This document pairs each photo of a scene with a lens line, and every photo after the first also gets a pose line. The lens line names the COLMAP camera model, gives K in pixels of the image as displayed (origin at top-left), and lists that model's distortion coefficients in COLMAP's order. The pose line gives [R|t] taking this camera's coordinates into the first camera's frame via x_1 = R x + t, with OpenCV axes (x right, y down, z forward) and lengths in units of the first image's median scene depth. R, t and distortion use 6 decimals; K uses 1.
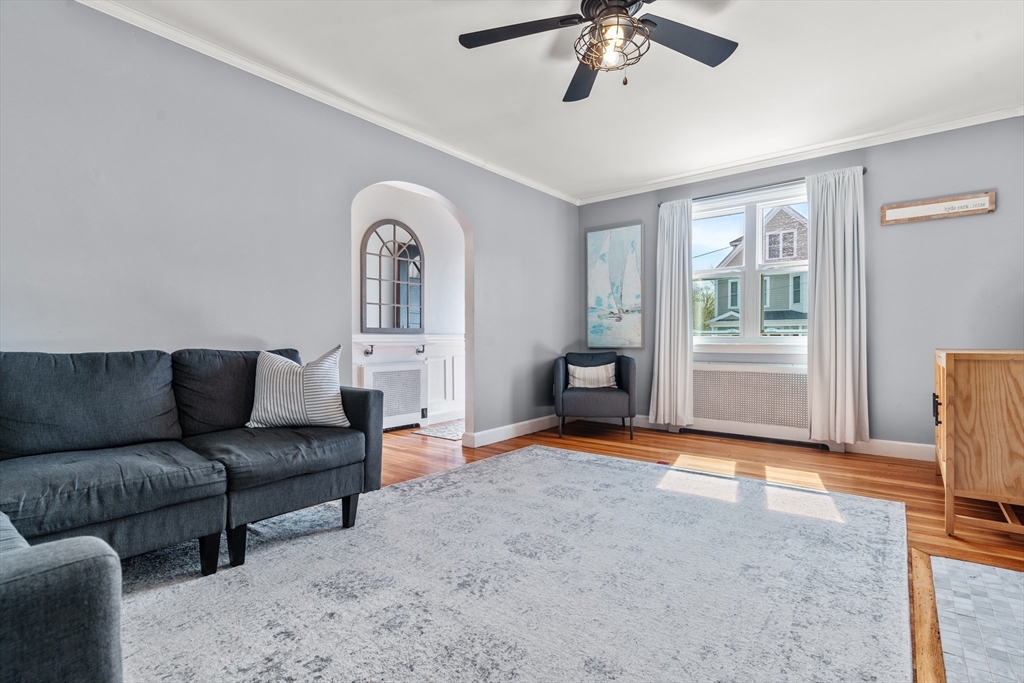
lens RADIAL K [[488.2, 0, 509.2], [0, 488.2, 340.3], [0, 0, 1]] dist [0.004314, -0.000132]
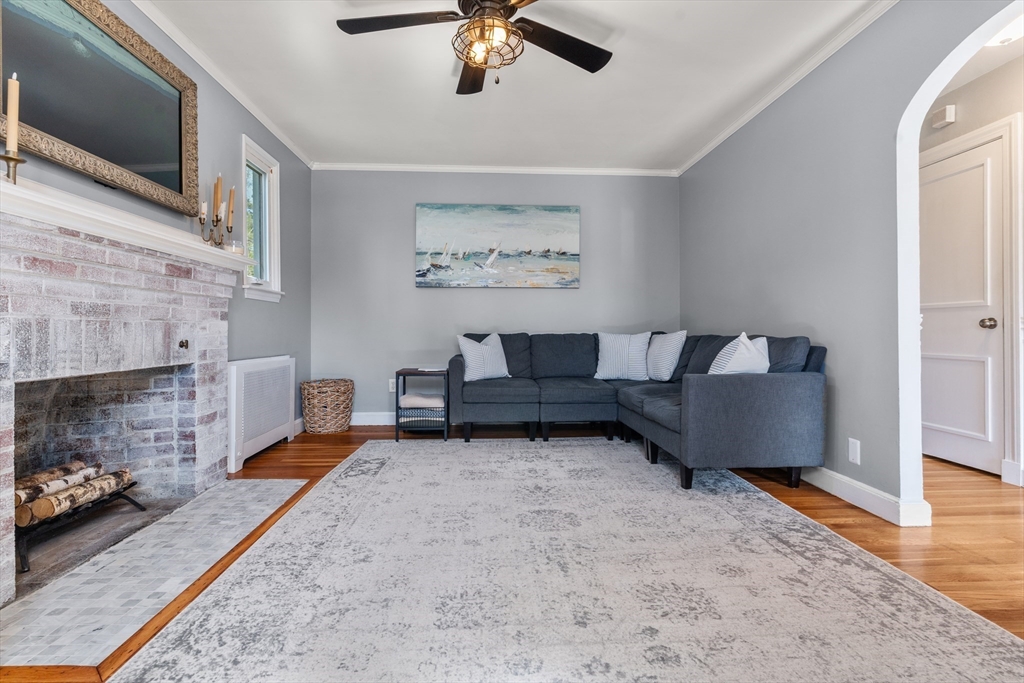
lens RADIAL K [[488.2, 0, 507.2], [0, 488.2, 332.1], [0, 0, 1]] dist [0.004314, -0.000132]
pose [[-0.745206, 0.005155, -0.666814, 0.825042], [0.006237, 0.999980, 0.000760, 0.006360], [0.666805, -0.003592, -0.745224, 1.710907]]
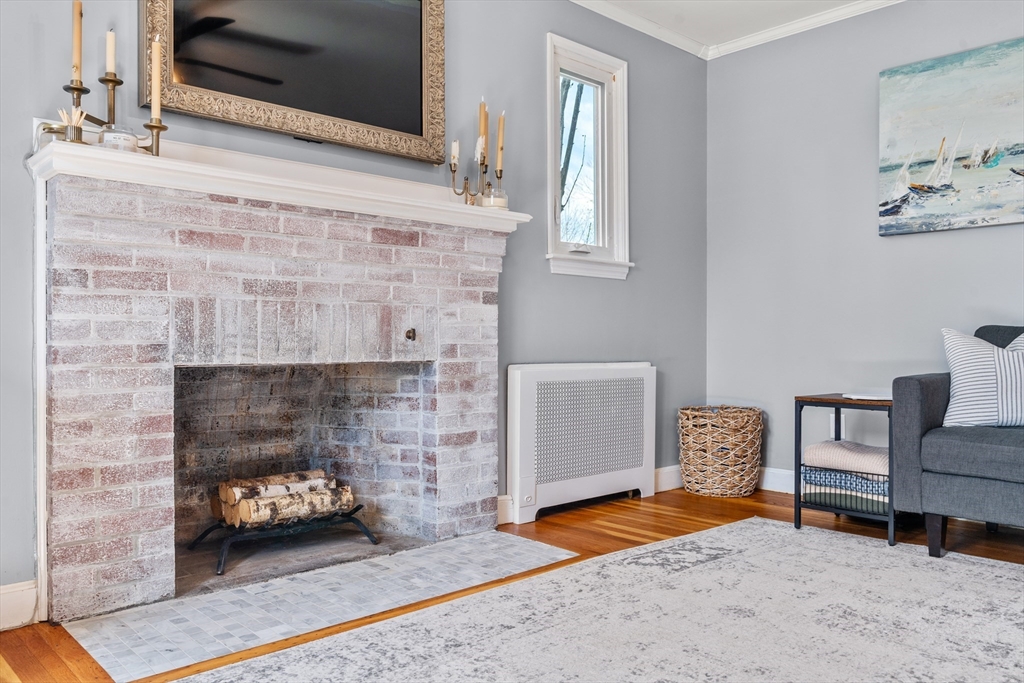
lens RADIAL K [[792.6, 0, 513.4], [0, 792.6, 345.7], [0, 0, 1]] dist [0.005779, -0.003362]
pose [[-0.990894, 0.001950, 0.134634, 0.271146], [0.001921, 0.999998, -0.000344, 0.050370], [-0.134634, -0.000082, -0.990895, 1.711508]]
